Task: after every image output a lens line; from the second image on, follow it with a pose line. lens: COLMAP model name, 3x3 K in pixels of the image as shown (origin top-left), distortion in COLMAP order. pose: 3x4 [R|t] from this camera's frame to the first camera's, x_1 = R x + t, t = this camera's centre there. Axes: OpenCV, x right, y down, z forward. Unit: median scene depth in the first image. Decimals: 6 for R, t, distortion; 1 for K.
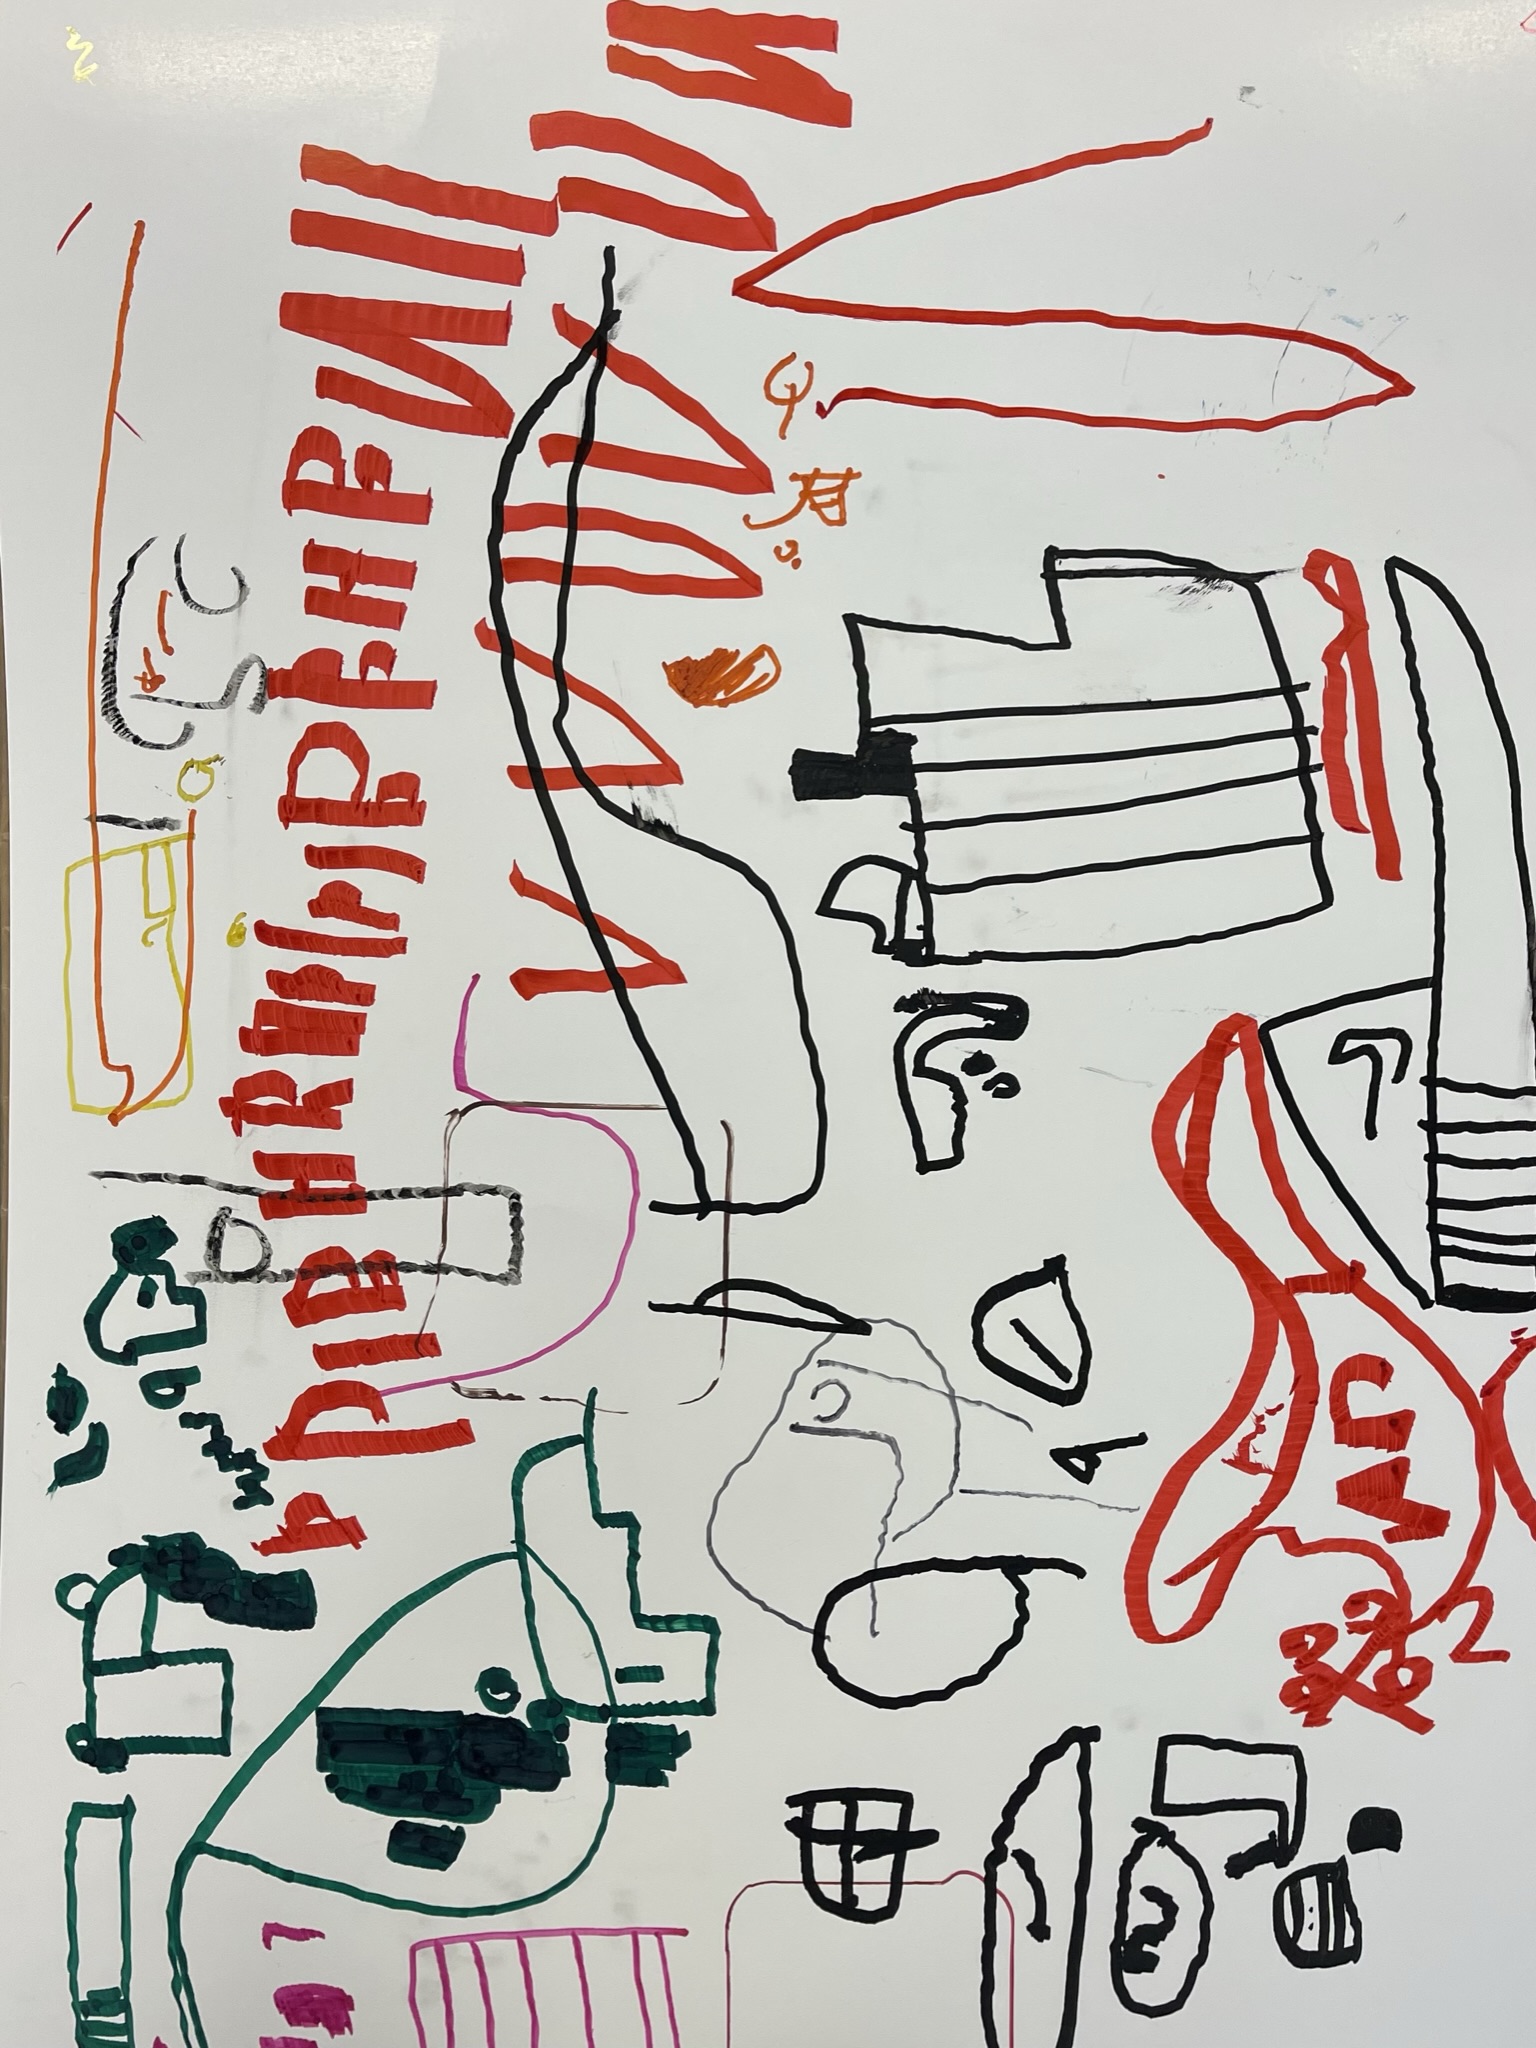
lens RADIAL K [[1550.2, 0, 810.2], [0, 1550.2, 1001.4], [0, 0, 1]] dist [-0.026175, 0.001497]
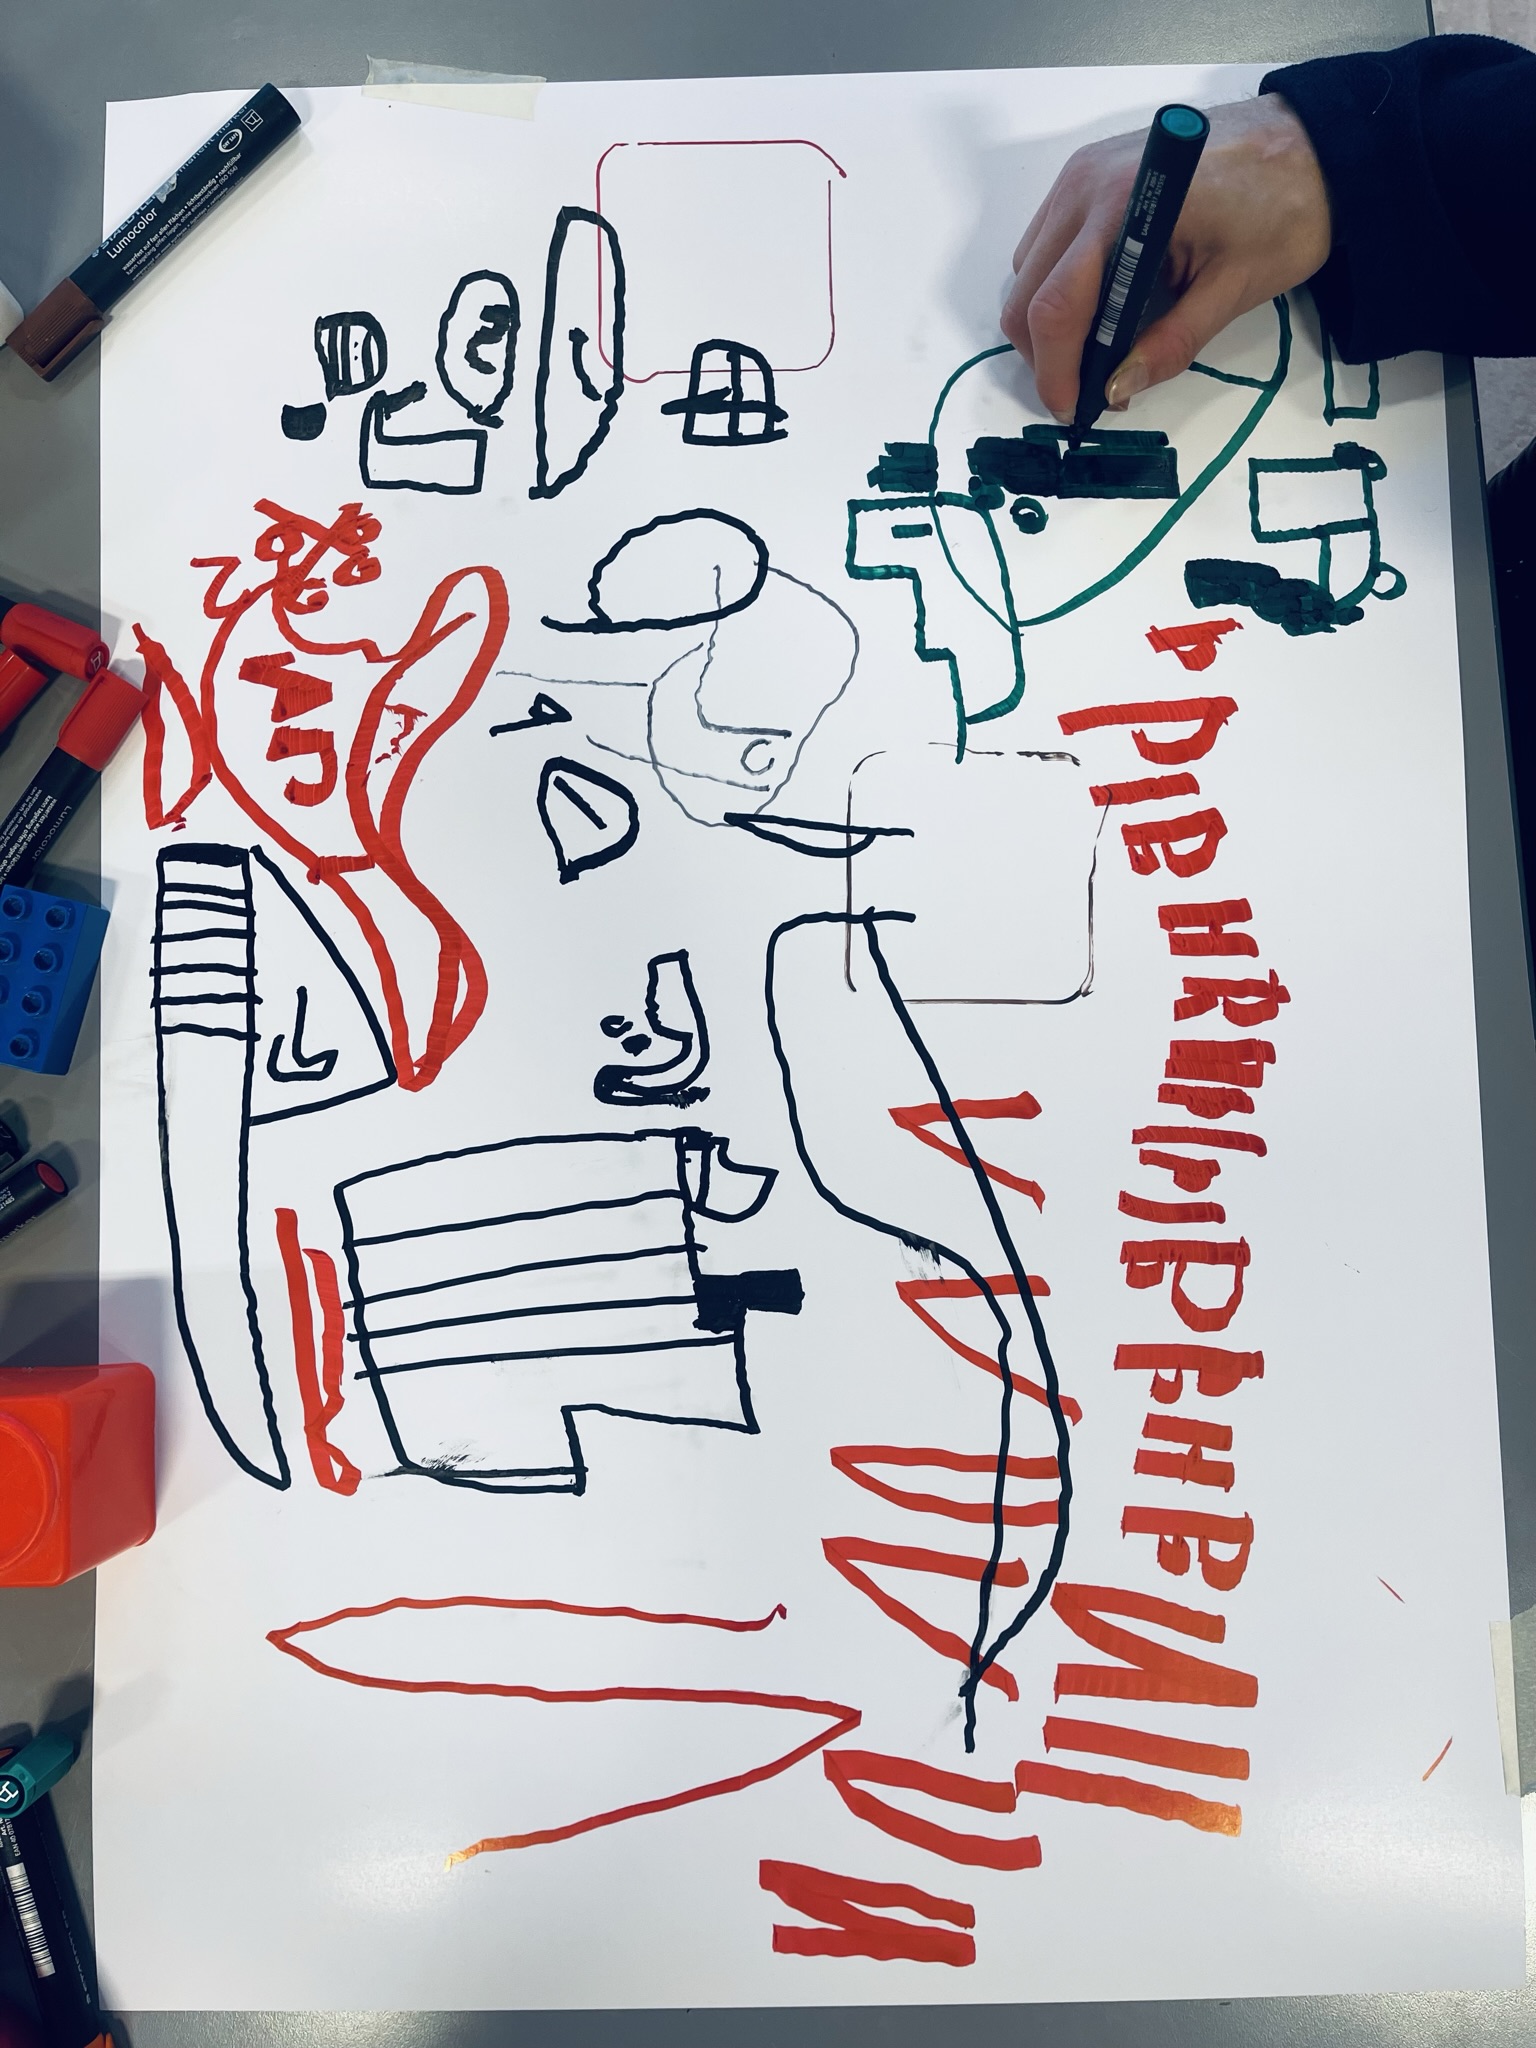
lens RADIAL K [[1550.2, 0, 810.2], [0, 1550.2, 1001.4], [0, 0, 1]] dist [-0.026175, 0.001497]
pose [[-0.999726, 0.020244, -0.011788, -0.009618], [-0.021006, -0.997429, 0.068510, -0.010236], [-0.010371, 0.068739, 0.997581, -0.172920]]
